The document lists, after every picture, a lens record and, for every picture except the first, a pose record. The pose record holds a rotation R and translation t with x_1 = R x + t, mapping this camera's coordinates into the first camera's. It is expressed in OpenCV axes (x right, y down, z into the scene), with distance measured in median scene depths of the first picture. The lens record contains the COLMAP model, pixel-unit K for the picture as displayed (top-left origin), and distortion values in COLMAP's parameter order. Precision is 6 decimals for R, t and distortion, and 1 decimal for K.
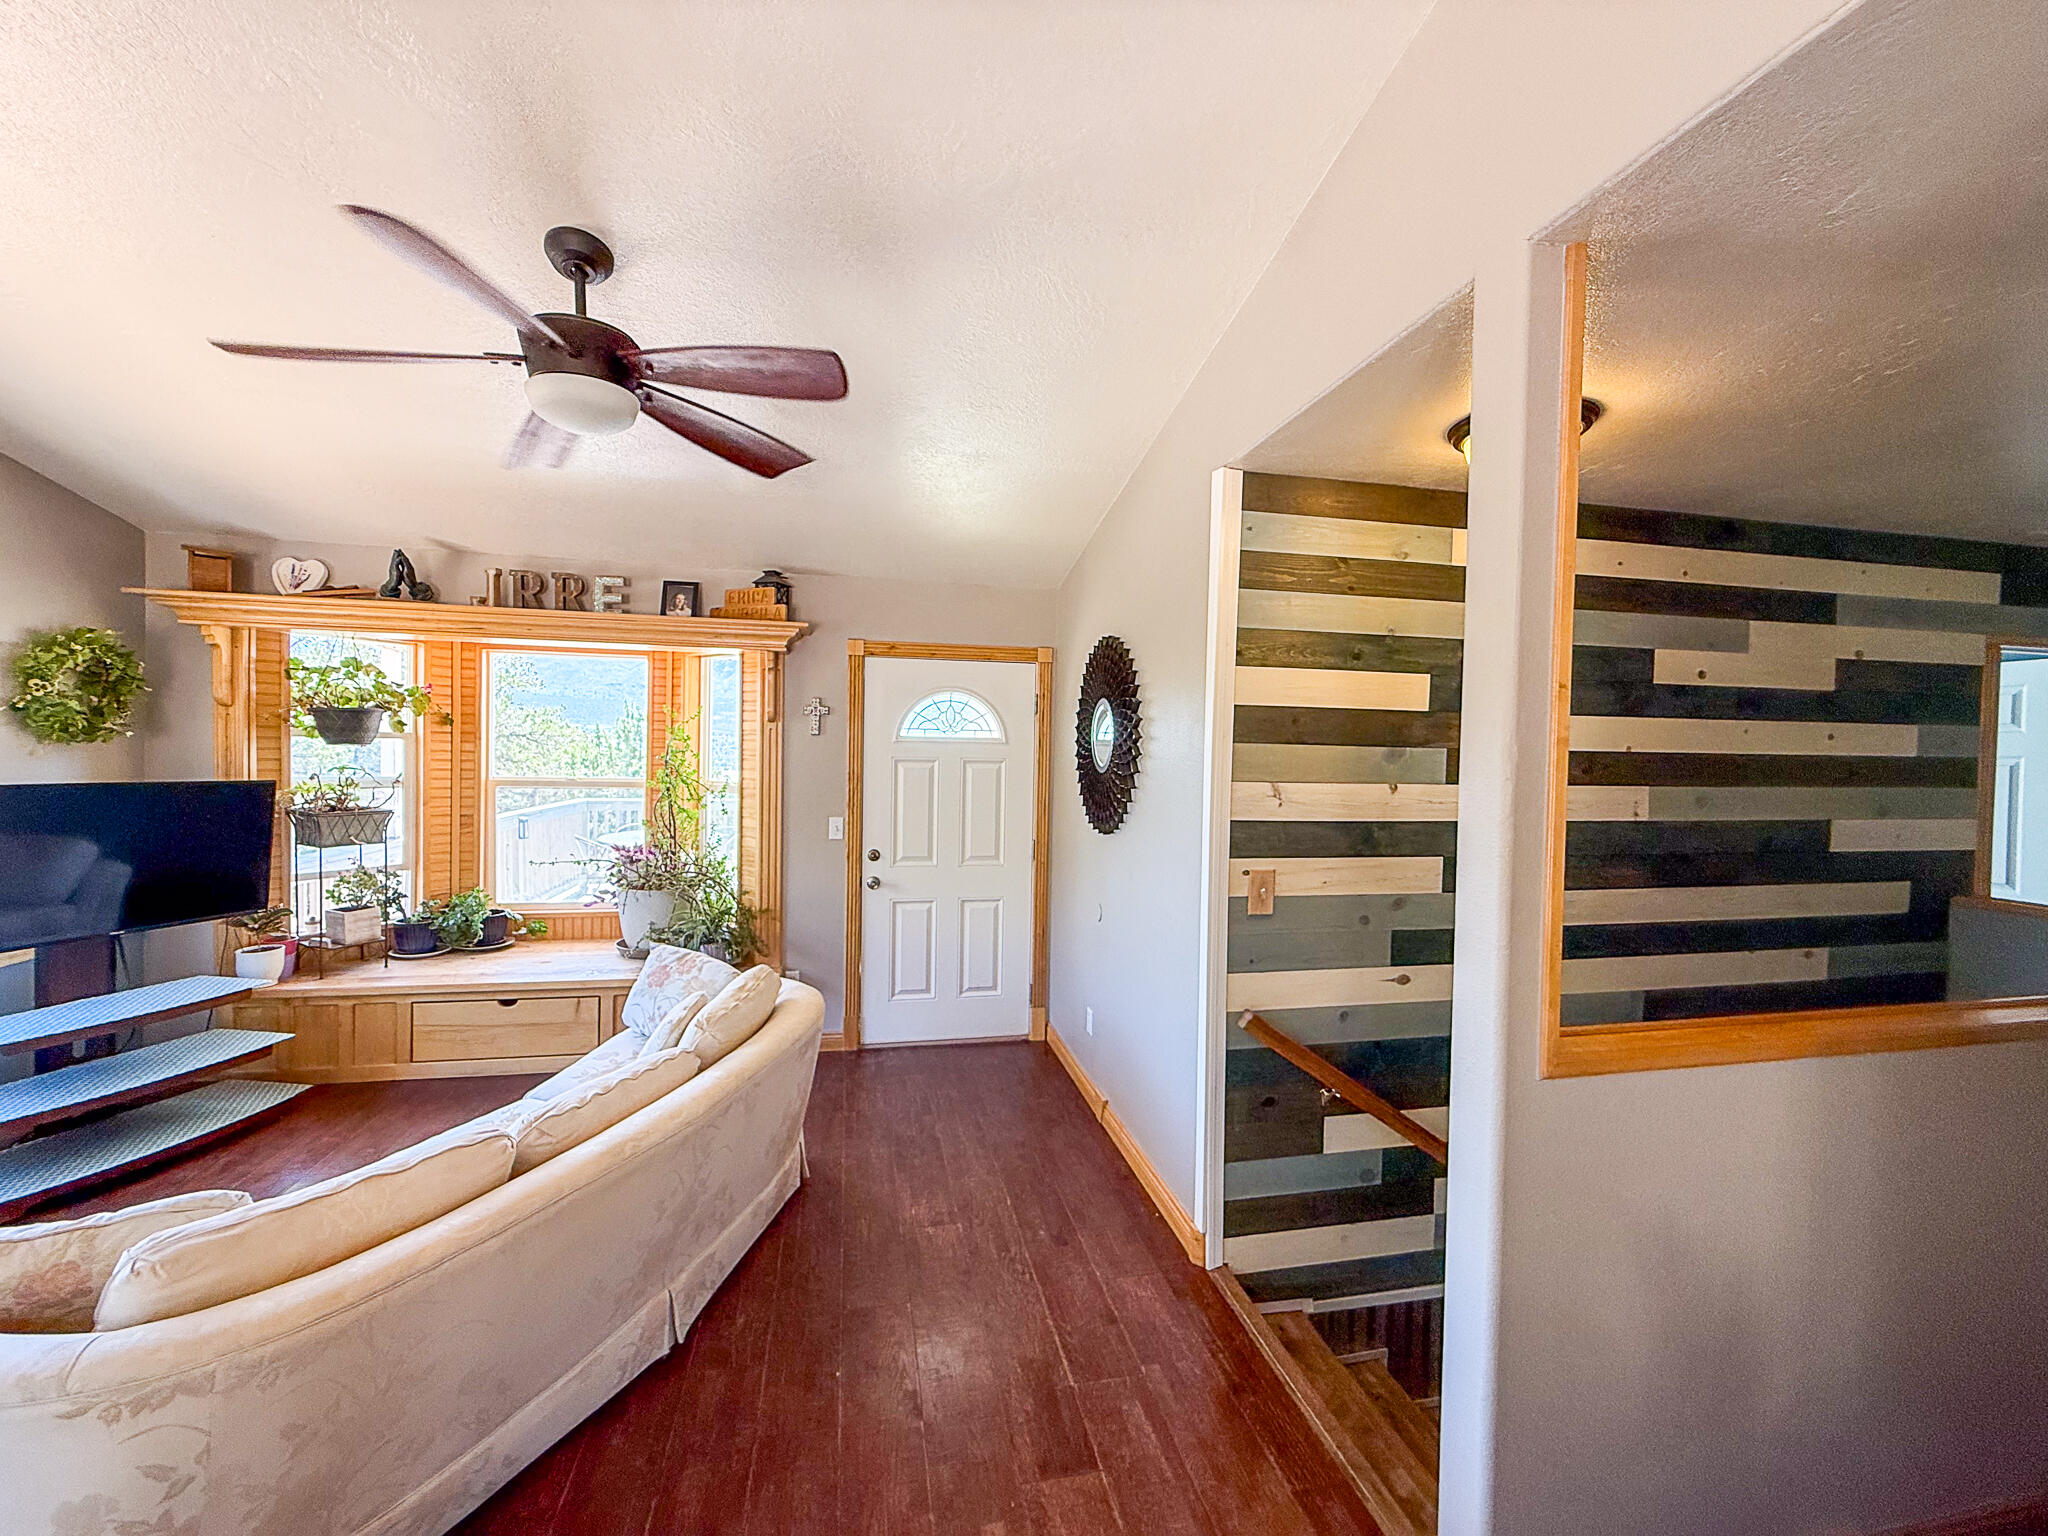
lens RADIAL K [[817.6, 0, 1017.6], [0, 817.6, 769.9], [0, 0, 1]] dist [0.000510, 0.000244]
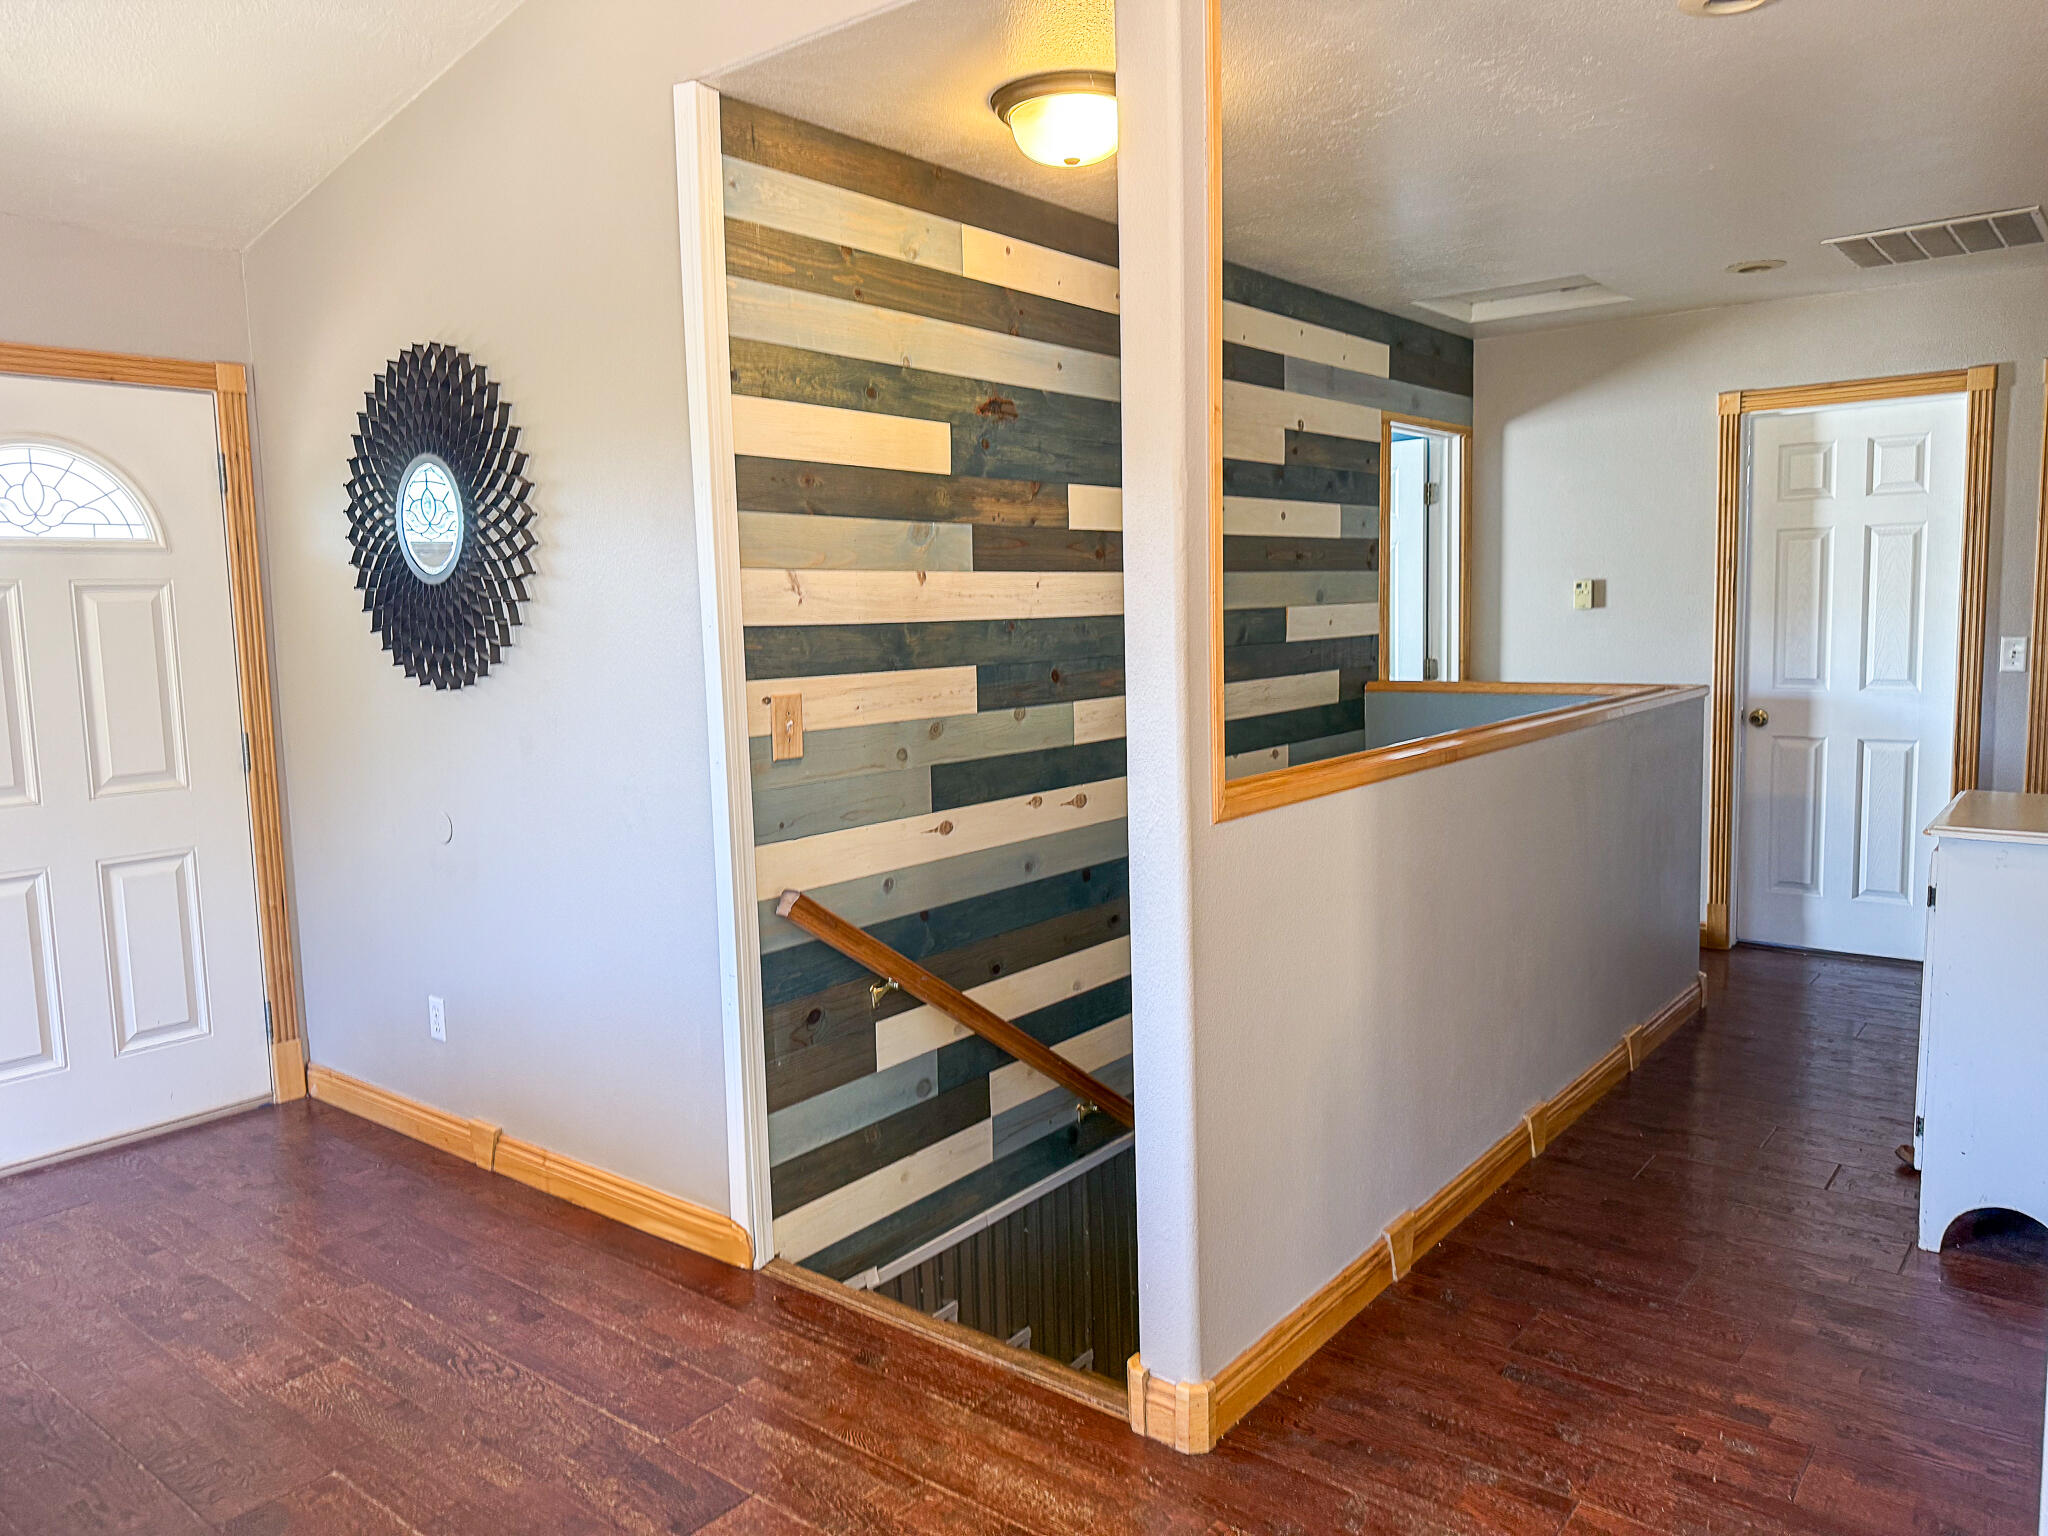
lens RADIAL K [[1433.5, 0, 1035.4], [0, 1433.5, 766.5], [0, 0, 1]] dist [0.118601, -0.176434]
pose [[0.766710, -0.109515, 0.632583, -0.228656], [0.056889, 0.993056, 0.102971, 0.047594], [-0.639468, -0.042962, 0.767617, -0.064739]]
